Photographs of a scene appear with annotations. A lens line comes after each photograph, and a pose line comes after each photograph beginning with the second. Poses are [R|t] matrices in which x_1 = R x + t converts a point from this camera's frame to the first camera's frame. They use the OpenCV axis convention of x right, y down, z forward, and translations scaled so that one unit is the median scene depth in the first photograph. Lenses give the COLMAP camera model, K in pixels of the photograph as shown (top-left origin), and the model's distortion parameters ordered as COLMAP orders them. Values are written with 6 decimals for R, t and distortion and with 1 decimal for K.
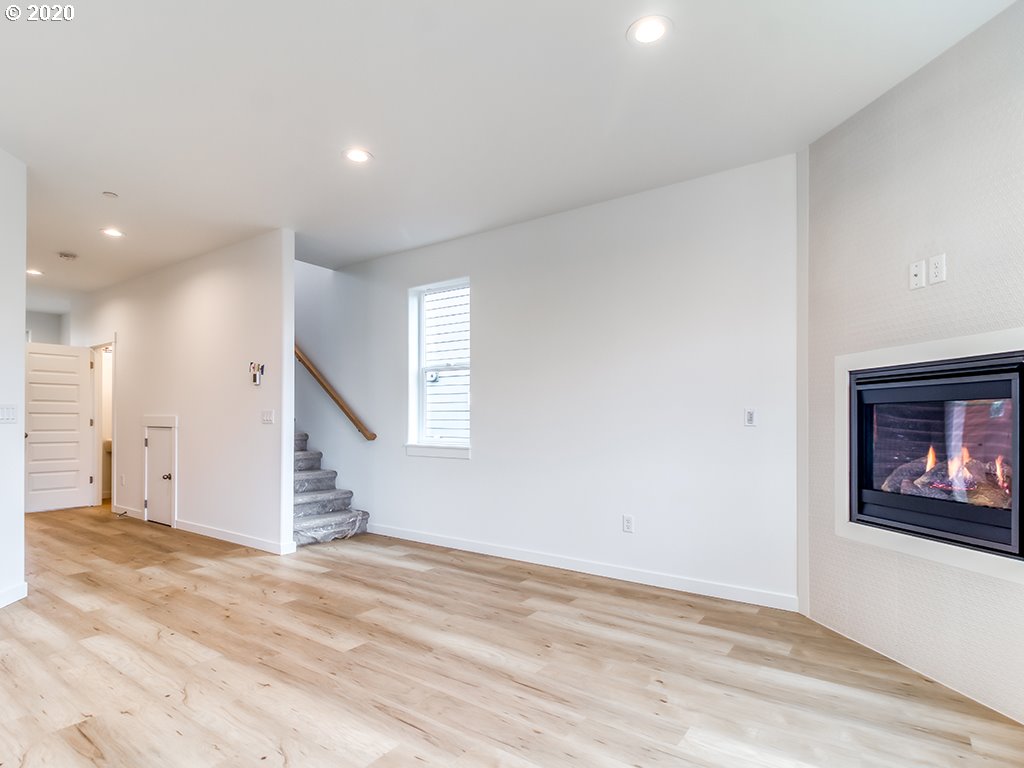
lens RADIAL K [[539.2, 0, 513.6], [0, 539.2, 421.0], [0, 0, 1]] dist [0.001107, 0.000042]
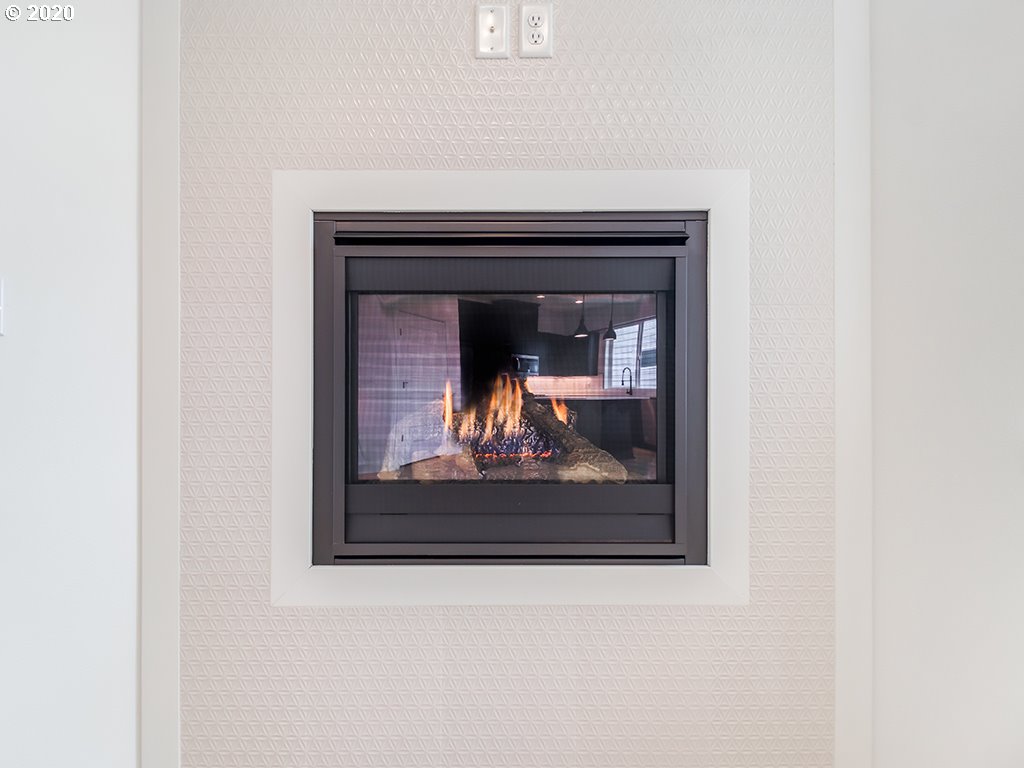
lens RADIAL K [[523.8, 0, 503.3], [0, 523.8, 381.0], [0, 0, 1]] dist [-0.001421, -0.000770]
pose [[0.175551, -0.002398, 0.984467, 0.220563], [-0.003891, 0.999988, 0.003130, 0.035295], [-0.984463, -0.004380, 0.175540, 0.709031]]
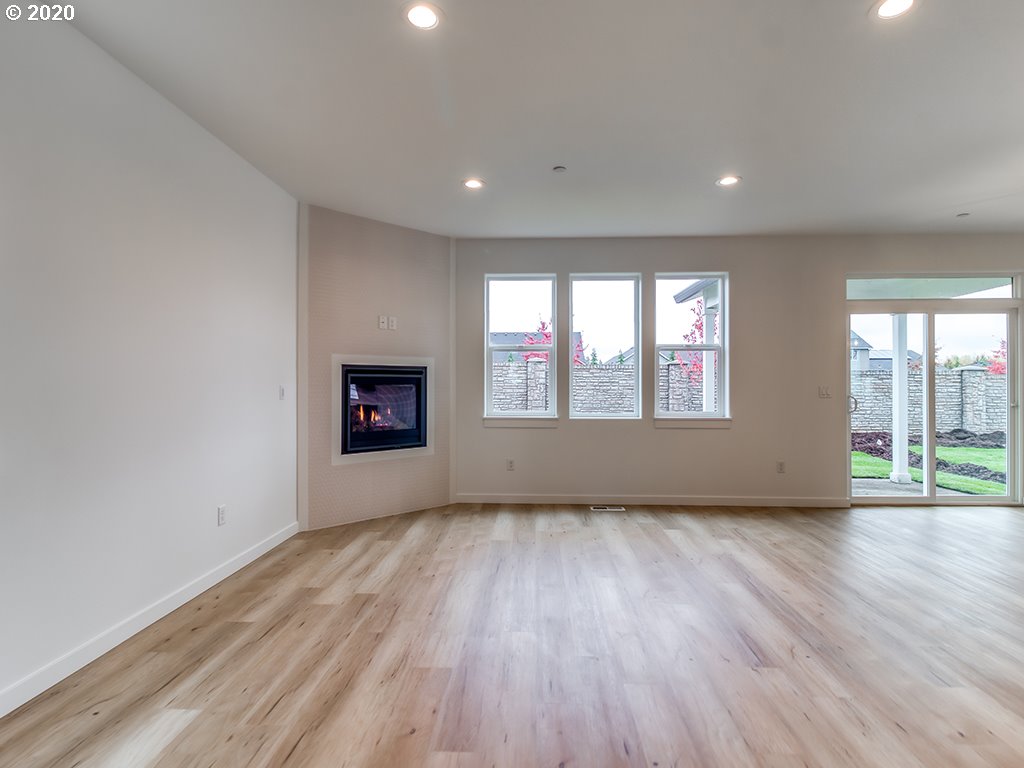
lens RADIAL K [[523.8, 0, 503.3], [0, 523.8, 381.0], [0, 0, 1]] dist [-0.001421, -0.000770]
pose [[-0.524158, 0.004963, 0.851606, -0.922996], [-0.002986, 0.999966, -0.007665, -0.027689], [-0.851615, -0.006560, -0.524126, 1.292234]]
